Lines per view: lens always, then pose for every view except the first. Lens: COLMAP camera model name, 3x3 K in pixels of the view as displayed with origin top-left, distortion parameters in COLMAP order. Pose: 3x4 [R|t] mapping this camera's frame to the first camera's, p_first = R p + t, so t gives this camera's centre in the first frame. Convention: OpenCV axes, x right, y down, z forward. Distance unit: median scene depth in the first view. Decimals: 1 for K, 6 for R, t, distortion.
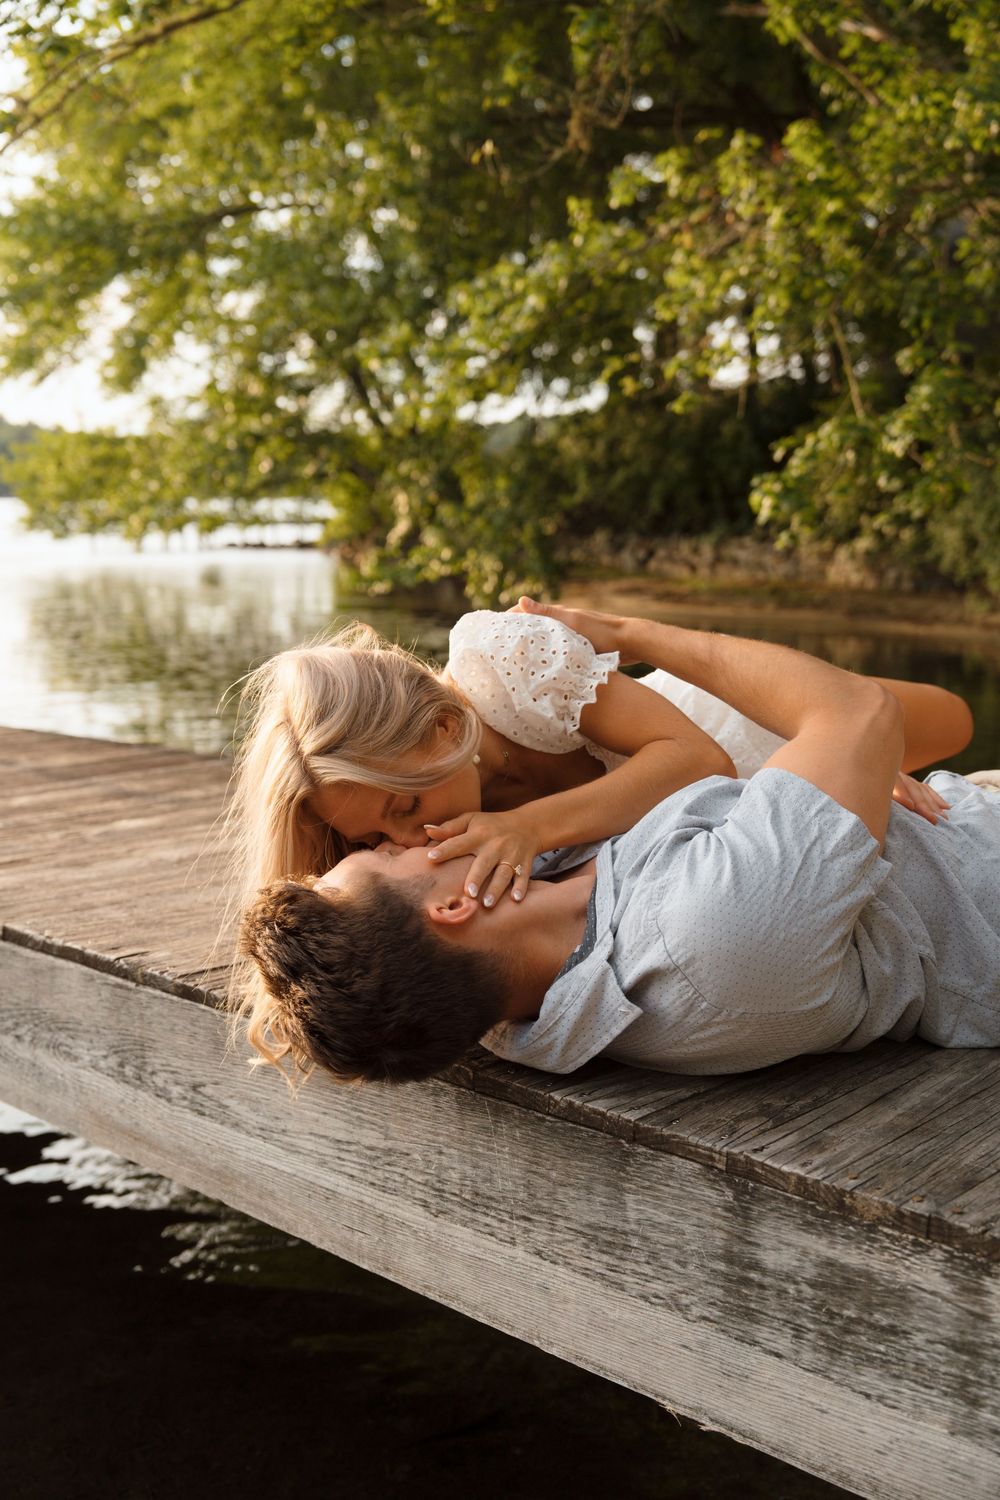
lens RADIAL K [[1578.8, 0, 500.0], [0, 1578.8, 750.0], [0, 0, 1]] dist [-0.035697, -0.011651]
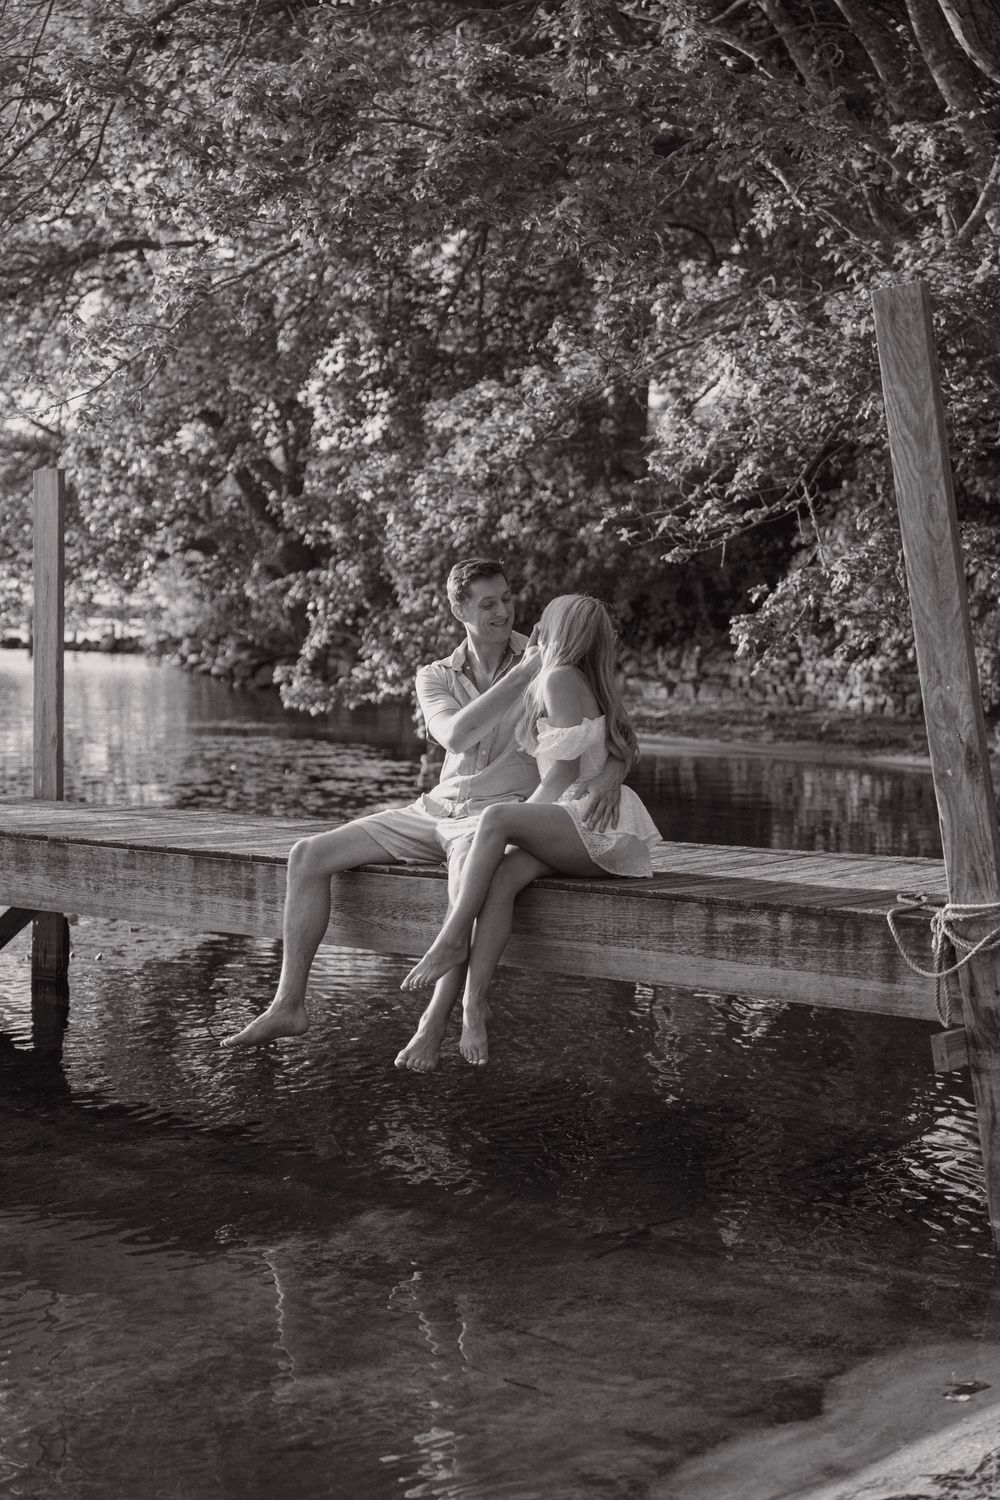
lens RADIAL K [[2651.6, 0, 500.0], [0, 2651.6, 750.0], [0, 0, 1]] dist [0.003827, 0.020973]
pose [[0.998139, 0.010424, 0.060078, -0.500153], [-0.005231, 0.996285, -0.085959, 0.350710], [-0.060751, 0.085485, 0.994486, -3.628283]]
